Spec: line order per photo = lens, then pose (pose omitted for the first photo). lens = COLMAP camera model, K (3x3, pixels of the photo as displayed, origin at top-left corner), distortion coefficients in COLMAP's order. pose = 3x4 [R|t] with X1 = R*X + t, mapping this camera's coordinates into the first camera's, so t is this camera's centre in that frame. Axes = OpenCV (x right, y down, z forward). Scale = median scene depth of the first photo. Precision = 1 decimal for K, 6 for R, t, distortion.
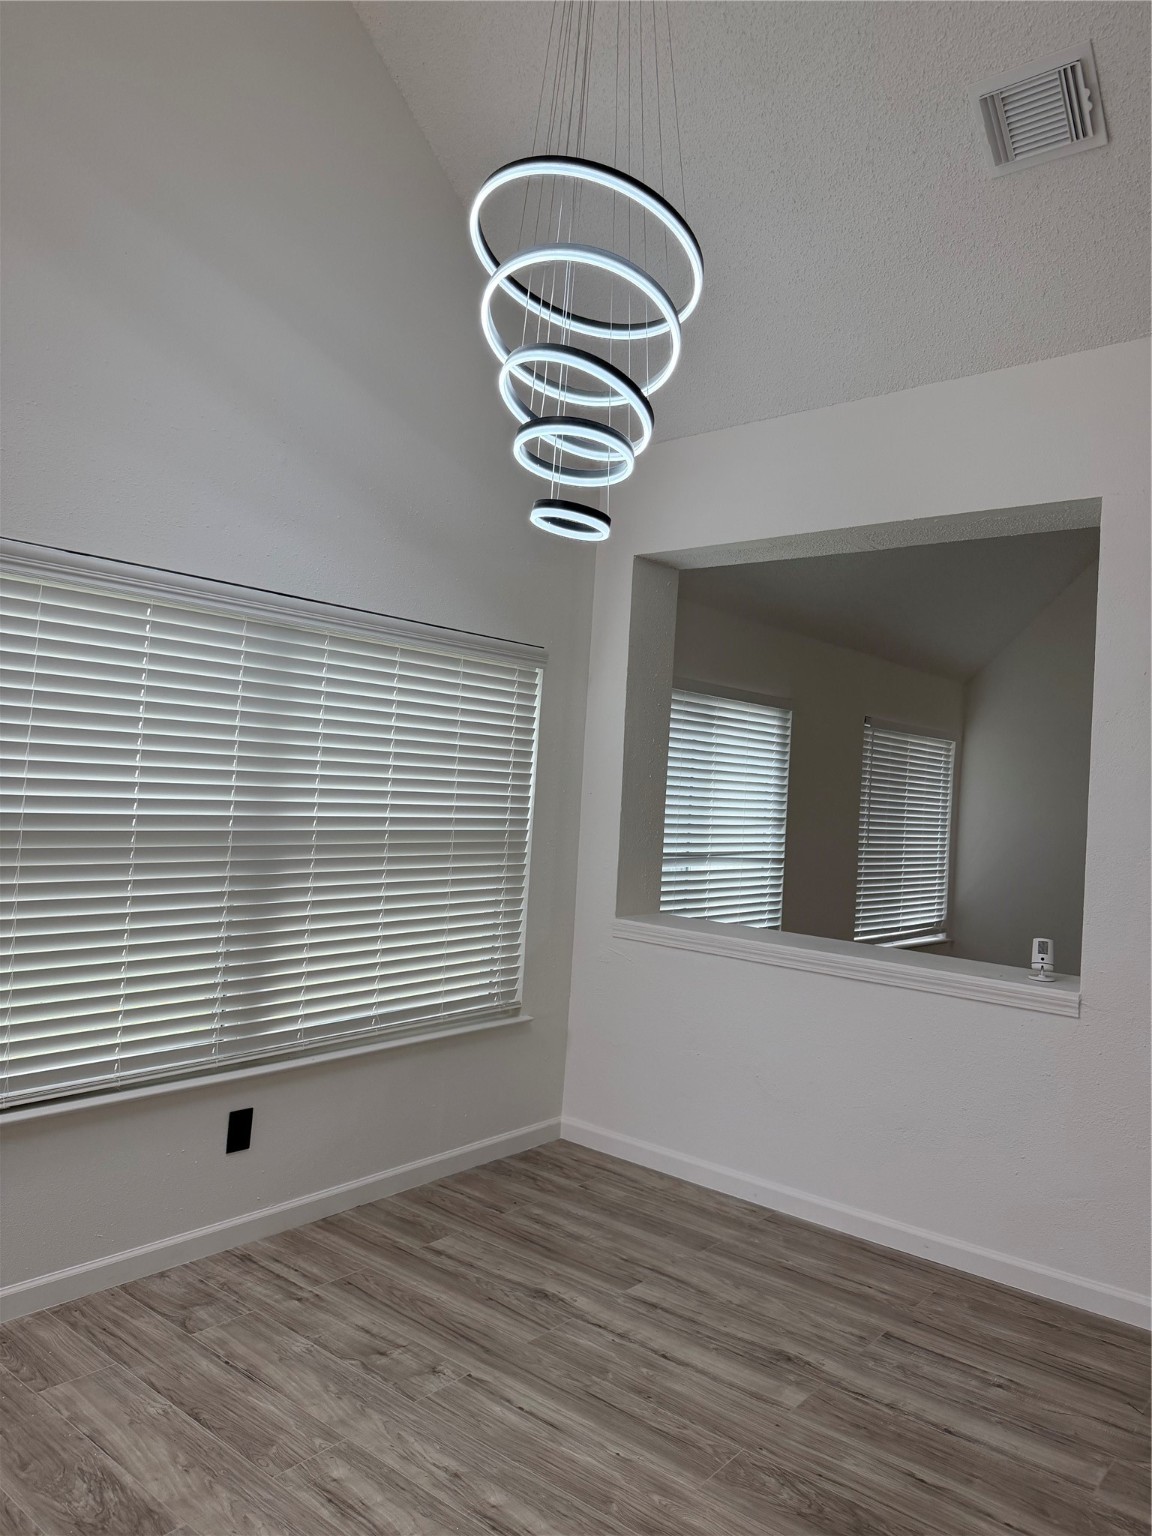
lens RADIAL K [[1122.4, 0, 583.0], [0, 1122.4, 781.6], [0, 0, 1]] dist [0.023482, -0.001296]
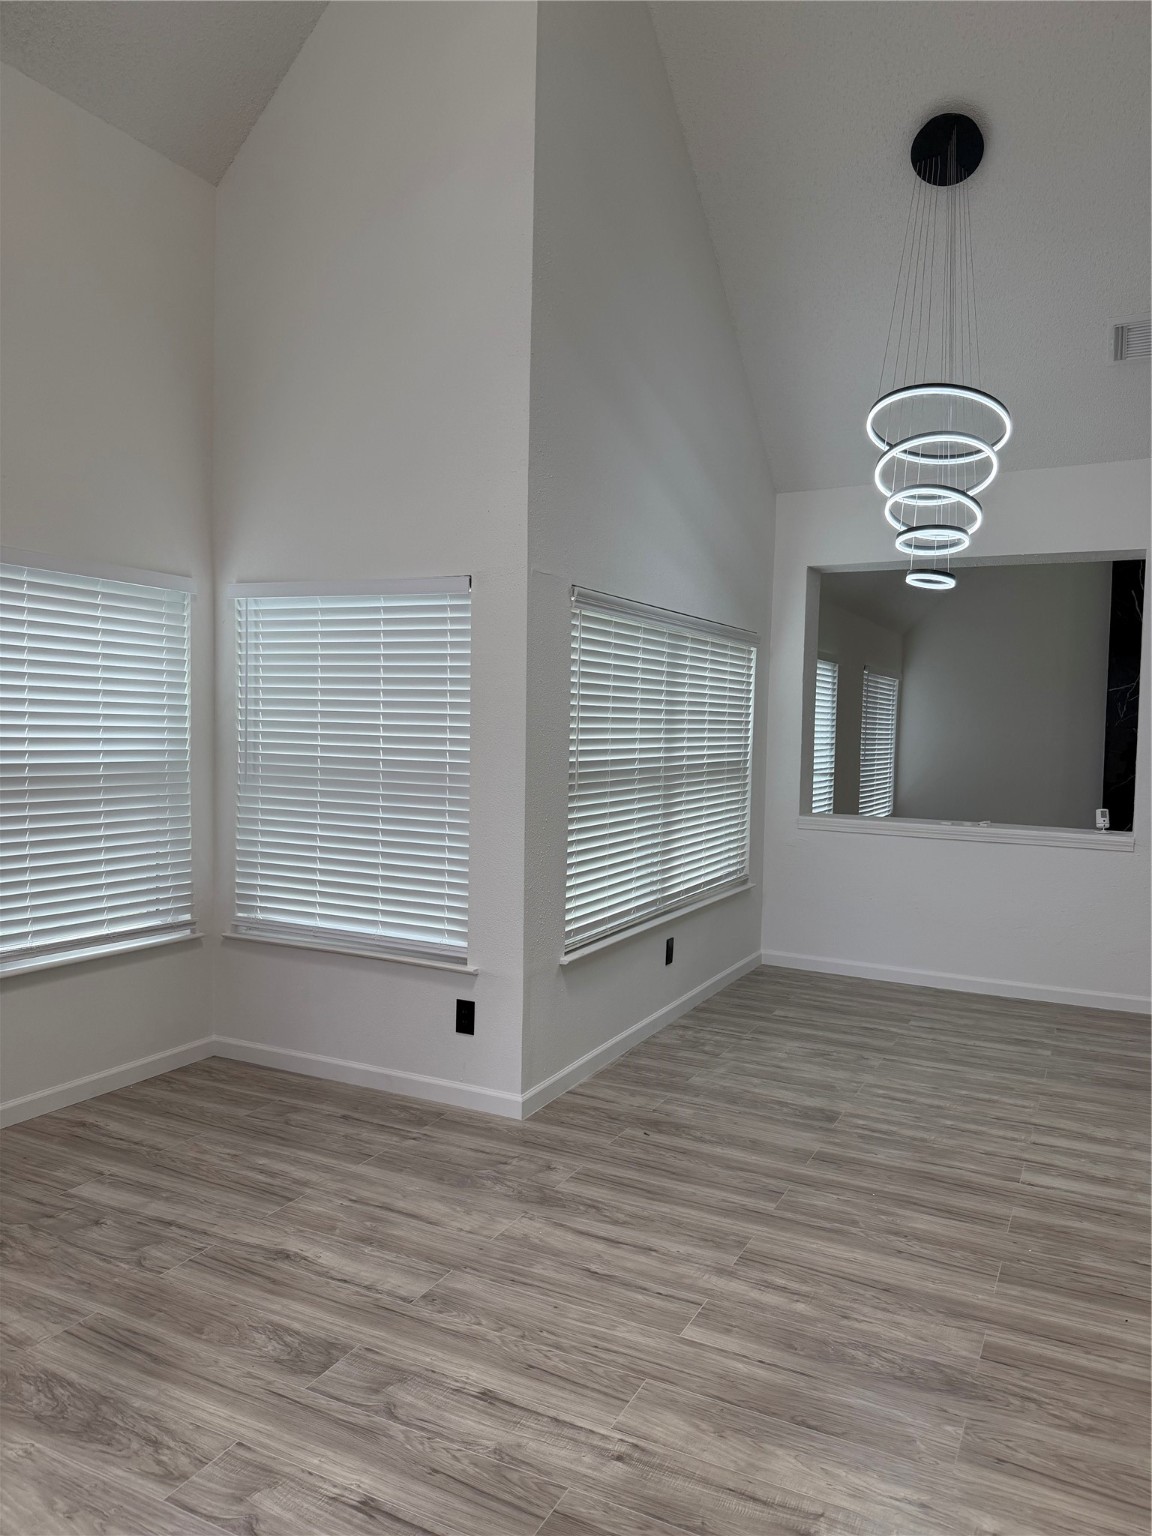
lens RADIAL K [[1135.2, 0, 572.0], [0, 1135.2, 793.6], [0, 0, 1]] dist [0.030858, 0.000096]
pose [[0.974969, -0.049405, 0.216783, -0.602147], [0.032611, 0.996231, 0.080374, -0.038828], [-0.219937, -0.071292, 0.972905, -0.399914]]
